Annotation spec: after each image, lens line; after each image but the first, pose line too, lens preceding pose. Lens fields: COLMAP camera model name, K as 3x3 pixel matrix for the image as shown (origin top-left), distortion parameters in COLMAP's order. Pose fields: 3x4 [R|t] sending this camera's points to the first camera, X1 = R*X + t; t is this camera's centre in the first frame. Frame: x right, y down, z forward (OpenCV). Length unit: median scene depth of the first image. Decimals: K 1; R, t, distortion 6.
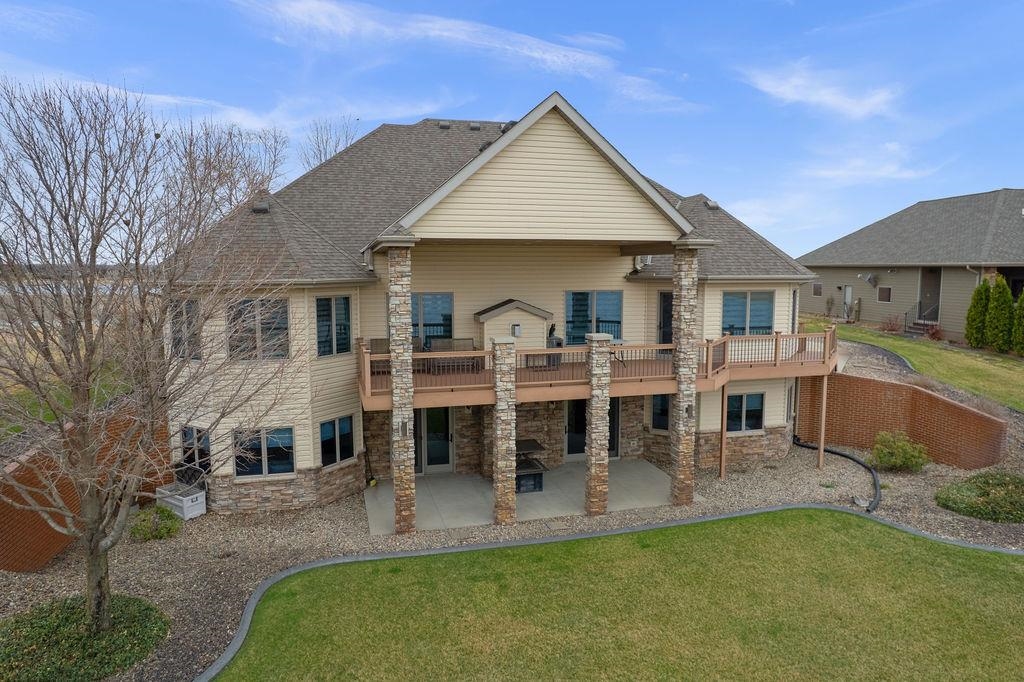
lens RADIAL K [[652.7, 0, 512.0], [0, 652.7, 341.0], [0, 0, 1]] dist [-0.081354, 0.072534]
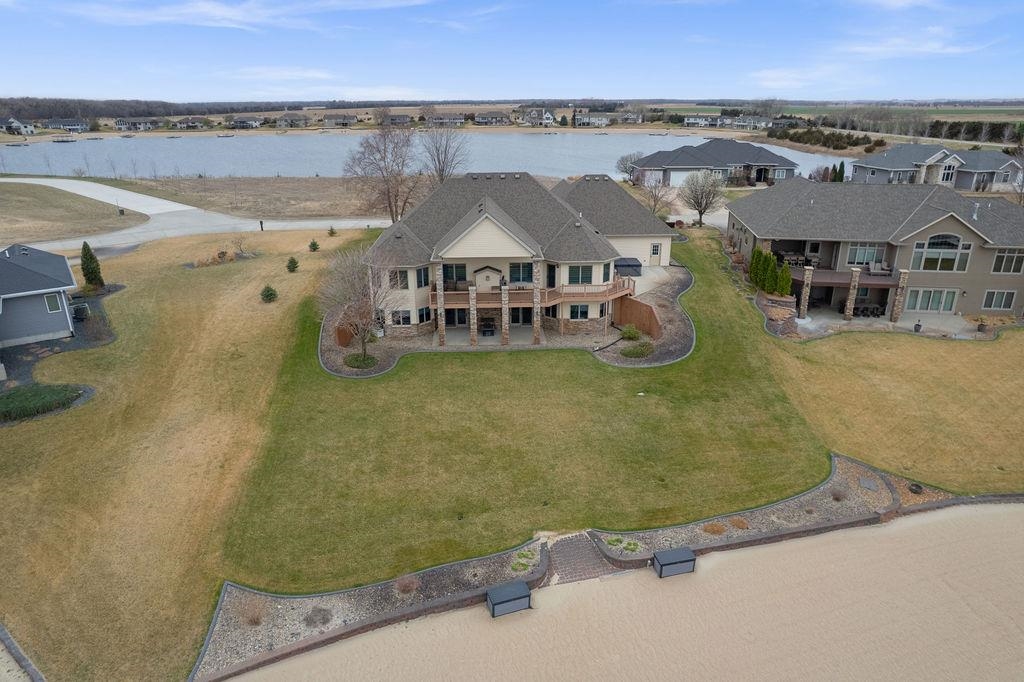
lens RADIAL K [[652.7, 0, 512.0], [0, 652.7, 341.0], [0, 0, 1]] dist [-0.081354, 0.072534]
pose [[0.975486, 0.072731, -0.207697, 0.806241], [-0.020544, 0.969781, 0.243109, -0.499375], [0.219102, -0.232883, 0.947502, -1.906002]]
